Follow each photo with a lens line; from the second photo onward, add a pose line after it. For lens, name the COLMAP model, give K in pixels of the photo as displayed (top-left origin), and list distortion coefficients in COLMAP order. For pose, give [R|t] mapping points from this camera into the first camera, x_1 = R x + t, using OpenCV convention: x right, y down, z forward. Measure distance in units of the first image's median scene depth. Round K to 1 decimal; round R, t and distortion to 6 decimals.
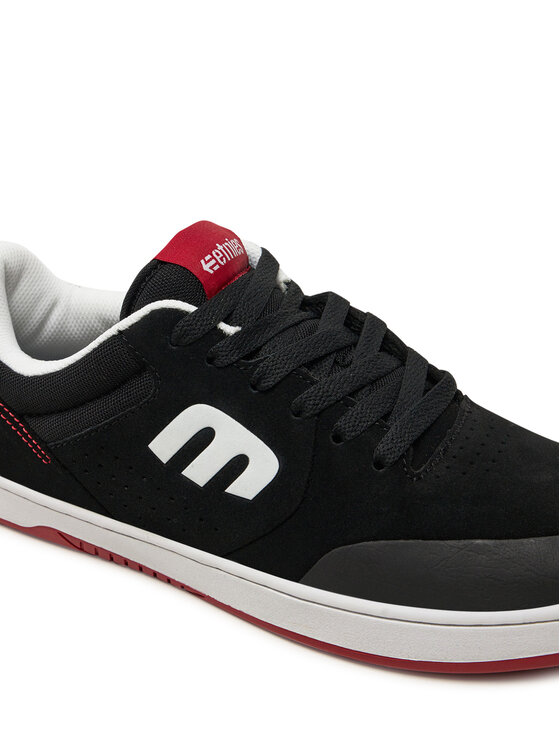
lens RADIAL K [[1409.4, 0, 281.3], [0, 1409.4, 371.9], [0, 0, 1]] dist [0.025670, 0.000000]
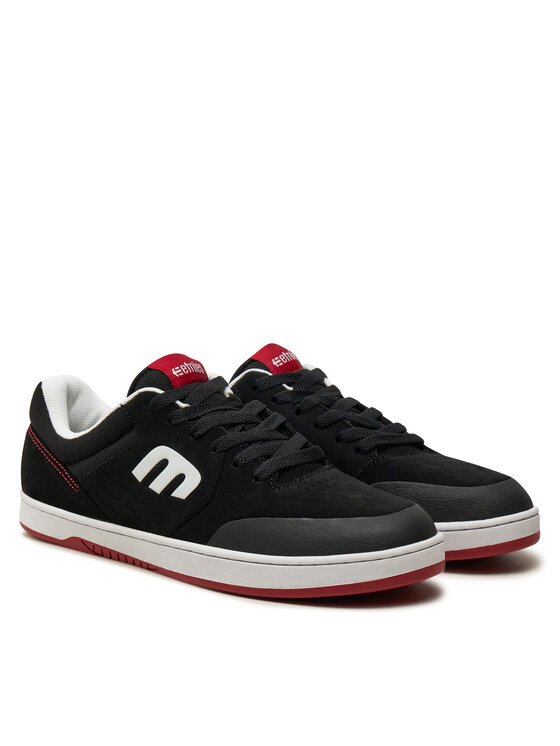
lens RADIAL K [[2212.8, 0, 279.8], [0, 2212.8, 373.1], [0, 0, 1]] dist [-0.146915, 0.000000]
pose [[0.984448, 0.035338, -0.172085, 0.546046], [-0.080421, 0.961545, -0.262608, 0.634890], [0.156187, 0.272363, 0.949434, -1.566162]]
